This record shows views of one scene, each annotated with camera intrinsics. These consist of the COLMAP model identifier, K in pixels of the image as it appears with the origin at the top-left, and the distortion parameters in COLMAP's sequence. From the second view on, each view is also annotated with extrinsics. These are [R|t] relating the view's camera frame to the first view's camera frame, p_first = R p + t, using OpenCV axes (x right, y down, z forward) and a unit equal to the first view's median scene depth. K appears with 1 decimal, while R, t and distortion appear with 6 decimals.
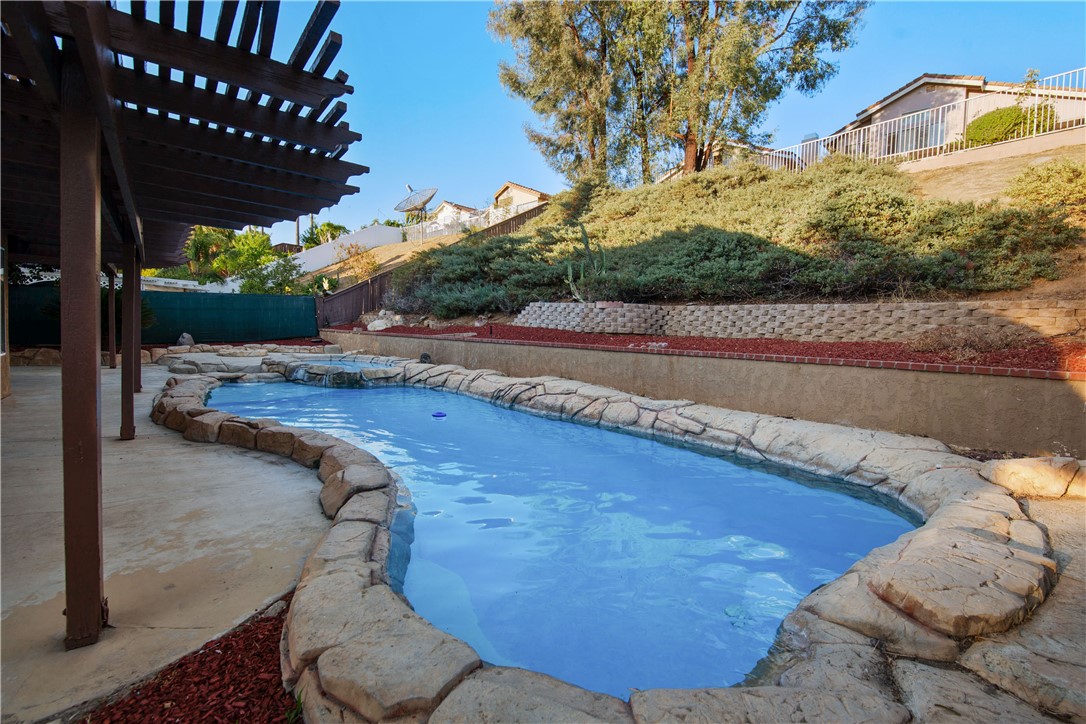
lens RADIAL K [[468.6, 0, 546.1], [0, 468.6, 355.0], [0, 0, 1]] dist [0.013395, -0.009964]
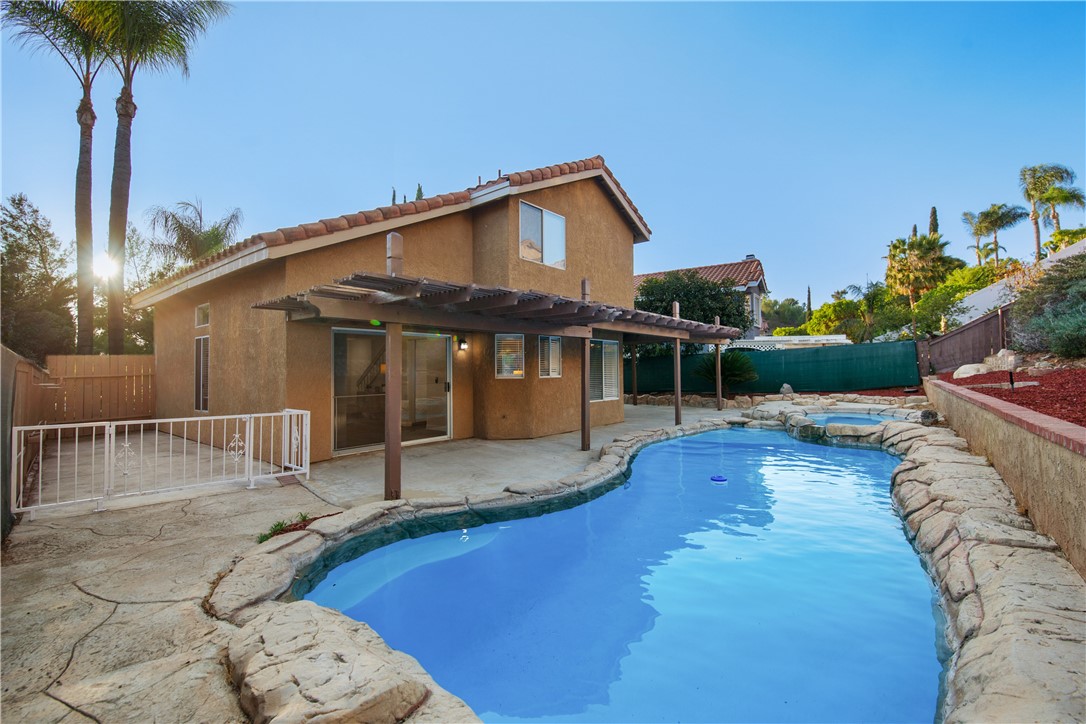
lens RADIAL K [[468.6, 0, 546.1], [0, 468.6, 355.0], [0, 0, 1]] dist [0.013395, -0.009964]
pose [[0.192309, -0.066181, -0.979100, 0.283472], [-0.028786, 0.996914, -0.073039, -0.014866], [0.980912, 0.042230, 0.189810, 0.183823]]
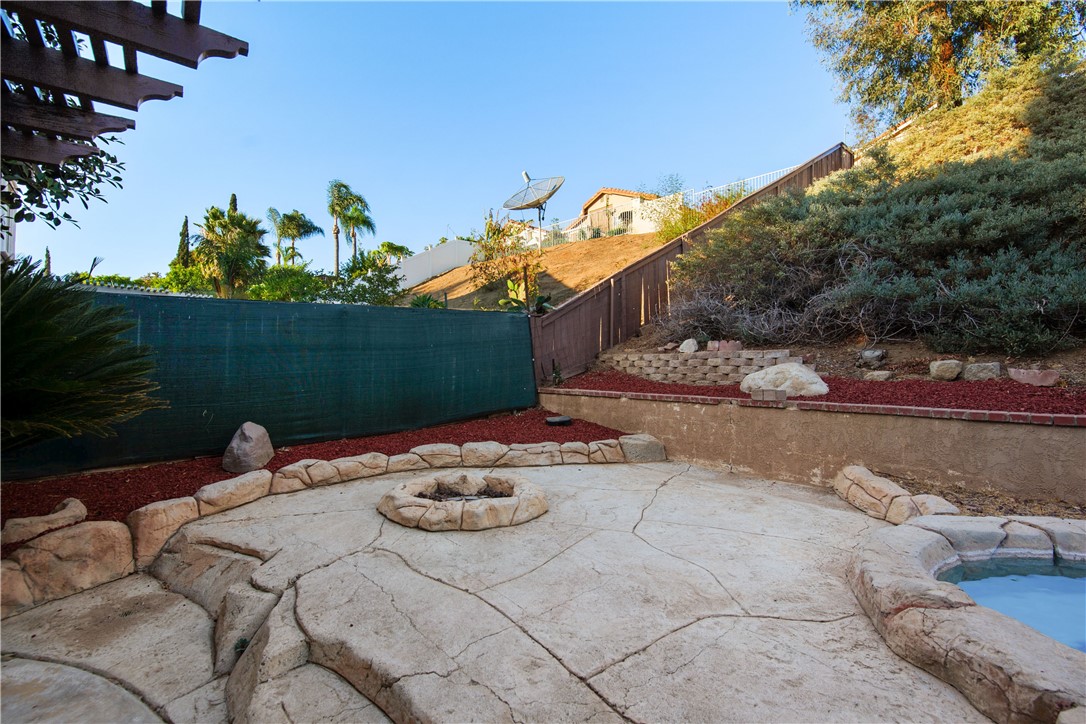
lens RADIAL K [[468.6, 0, 546.1], [0, 468.6, 355.0], [0, 0, 1]] dist [0.013395, -0.009964]
pose [[0.999415, -0.031530, -0.013256, -0.562290], [0.030360, 0.996269, -0.080785, -0.061273], [0.015754, 0.080335, 0.996643, 0.684156]]
